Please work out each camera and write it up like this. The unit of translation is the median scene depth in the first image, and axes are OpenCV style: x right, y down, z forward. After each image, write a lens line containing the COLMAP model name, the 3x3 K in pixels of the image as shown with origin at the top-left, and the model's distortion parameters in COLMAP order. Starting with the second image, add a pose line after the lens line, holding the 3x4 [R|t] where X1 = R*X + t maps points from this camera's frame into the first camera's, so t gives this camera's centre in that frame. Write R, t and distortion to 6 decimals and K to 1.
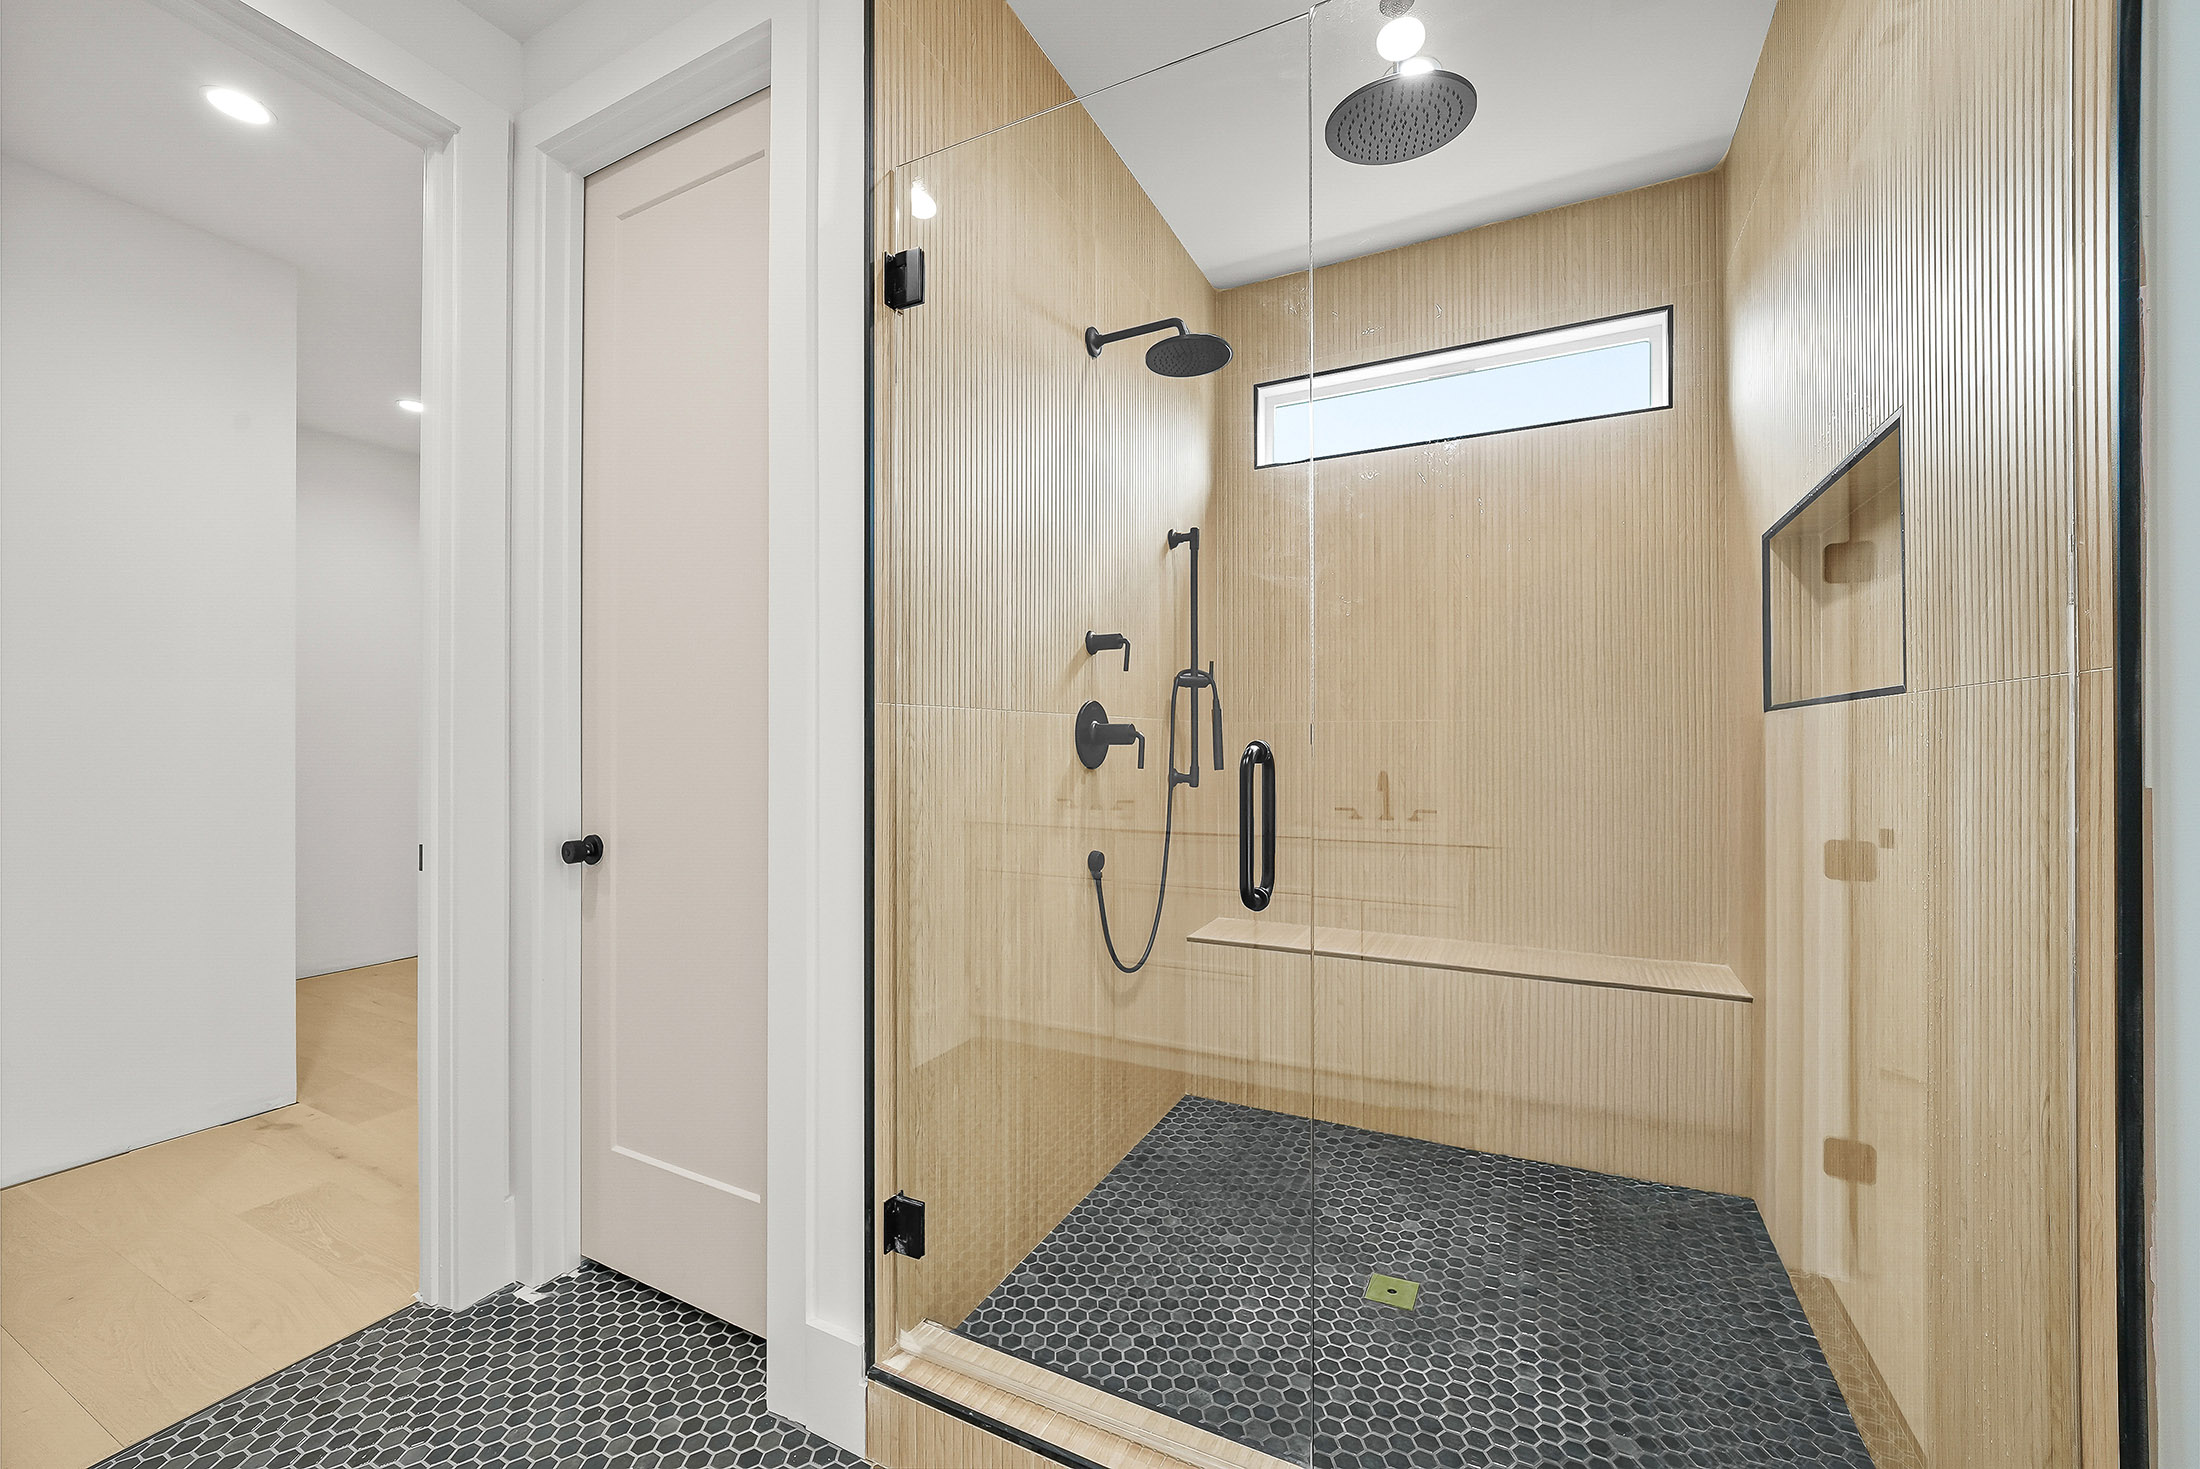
lens RADIAL K [[860.5, 0, 1100.0], [0, 860.5, 734.5], [0, 0, 1]] dist [-0.002361, 0.000076]
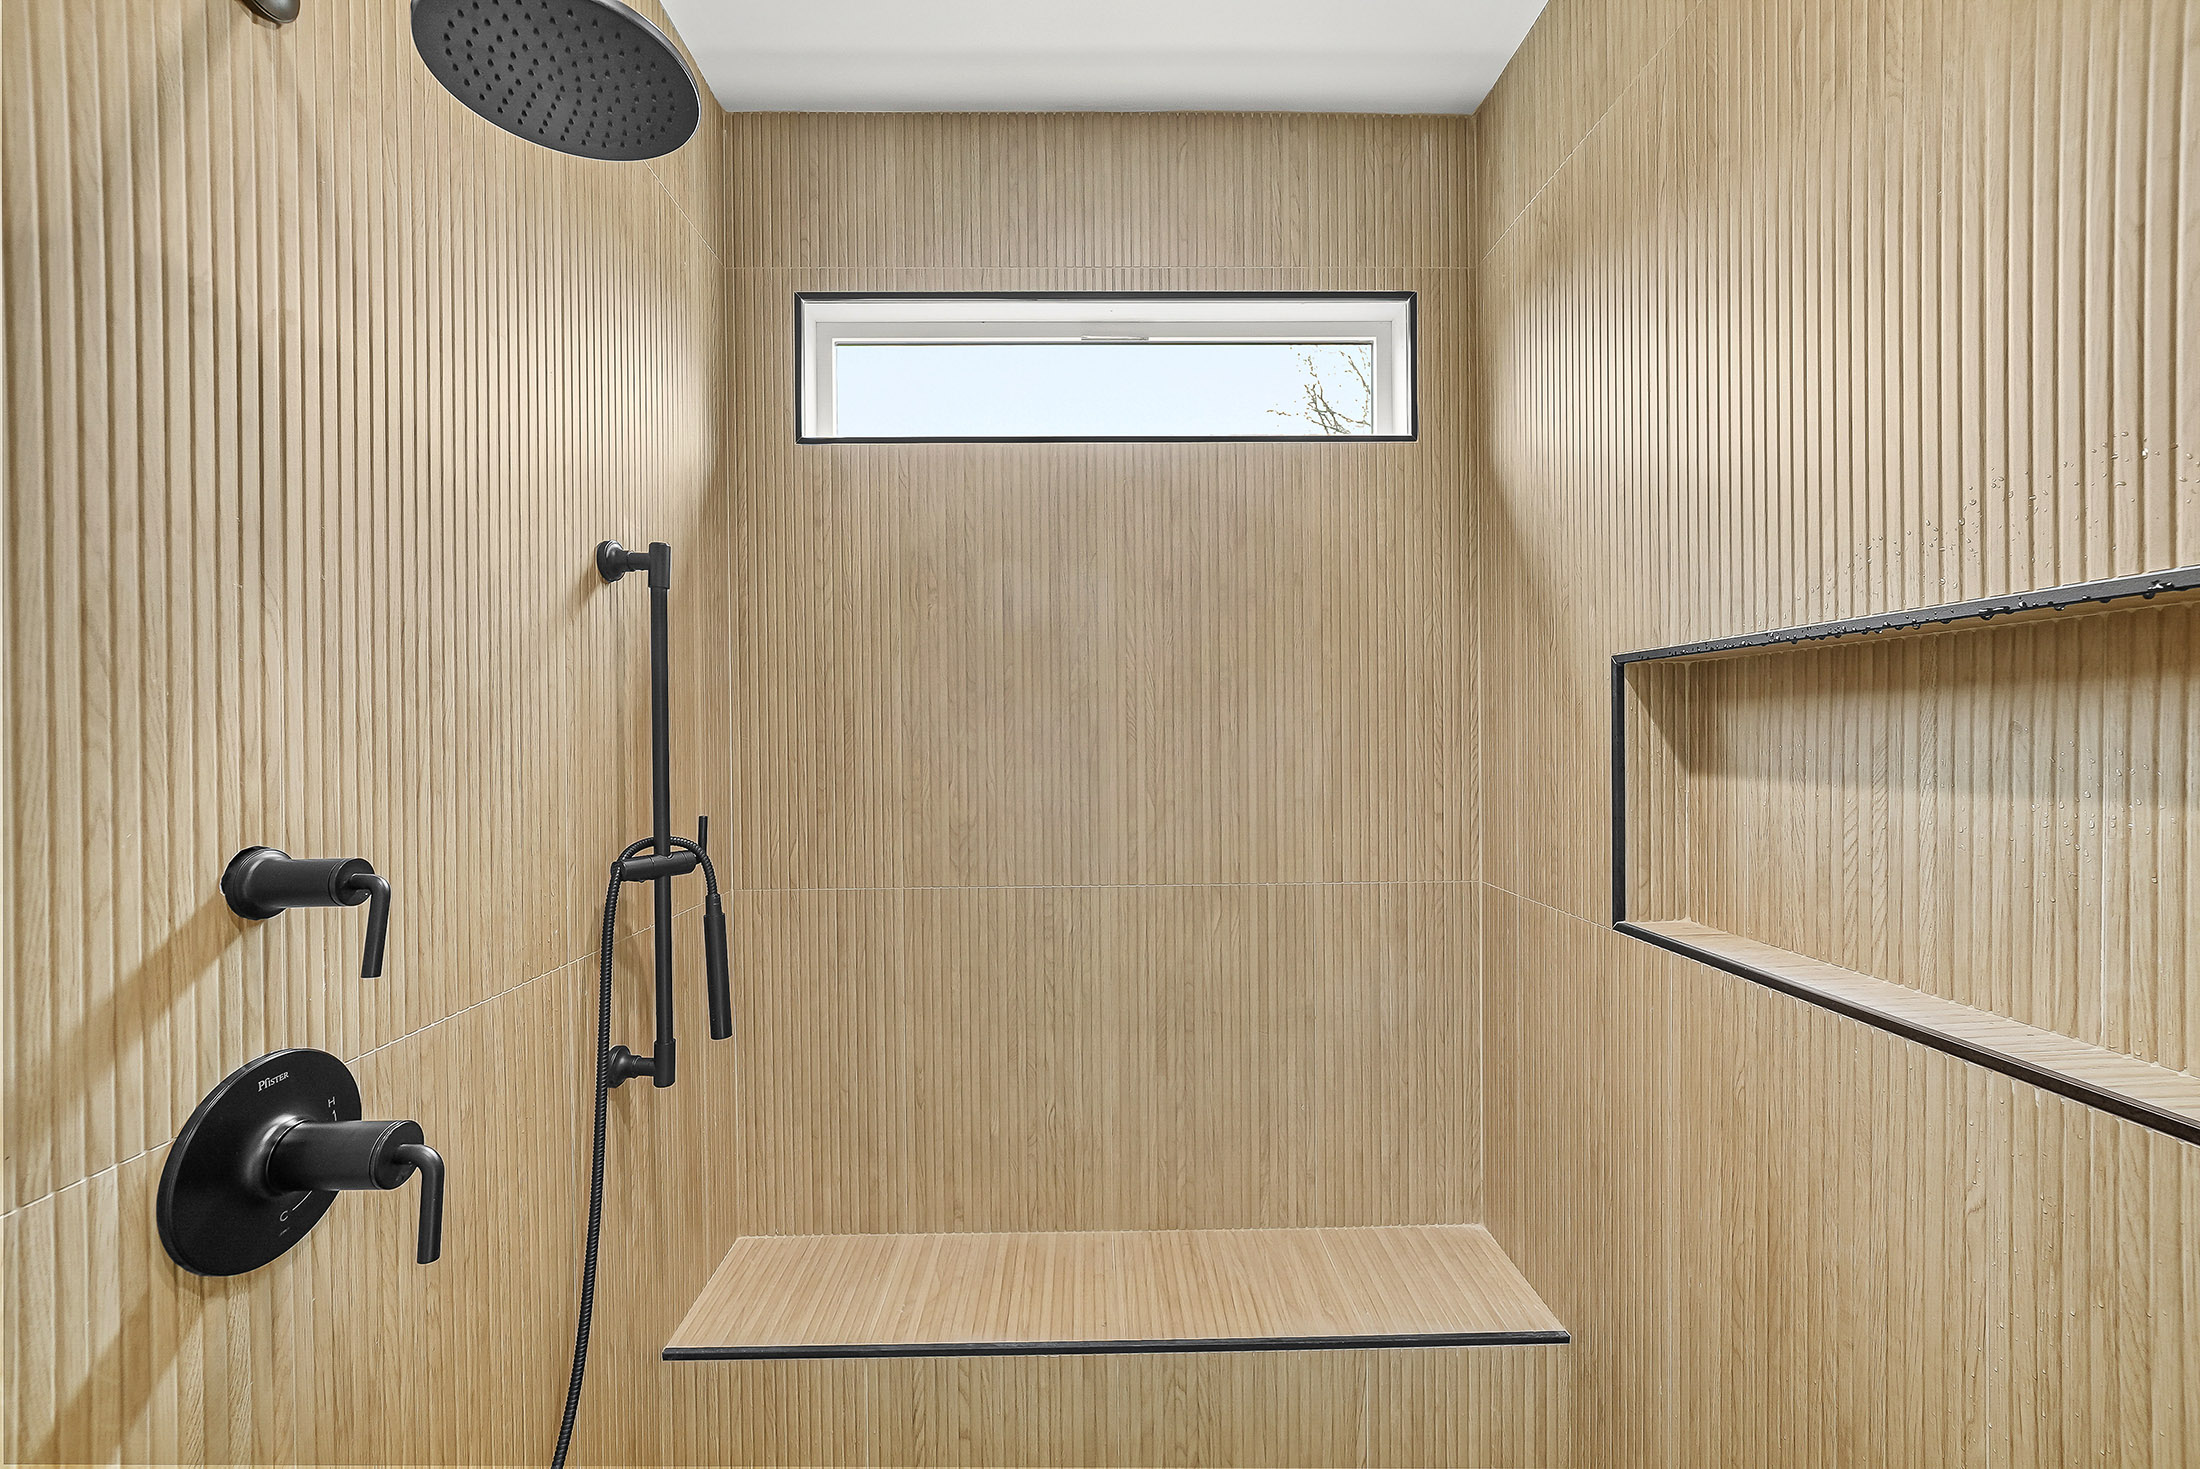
lens RADIAL K [[860.5, 0, 1100.0], [0, 860.5, 734.5], [0, 0, 1]] dist [-0.002361, 0.000076]
pose [[0.883088, -0.008914, 0.469123, 0.102596], [0.006020, 0.999952, 0.007669, -0.138532], [-0.469169, -0.003948, 0.883099, 0.470851]]
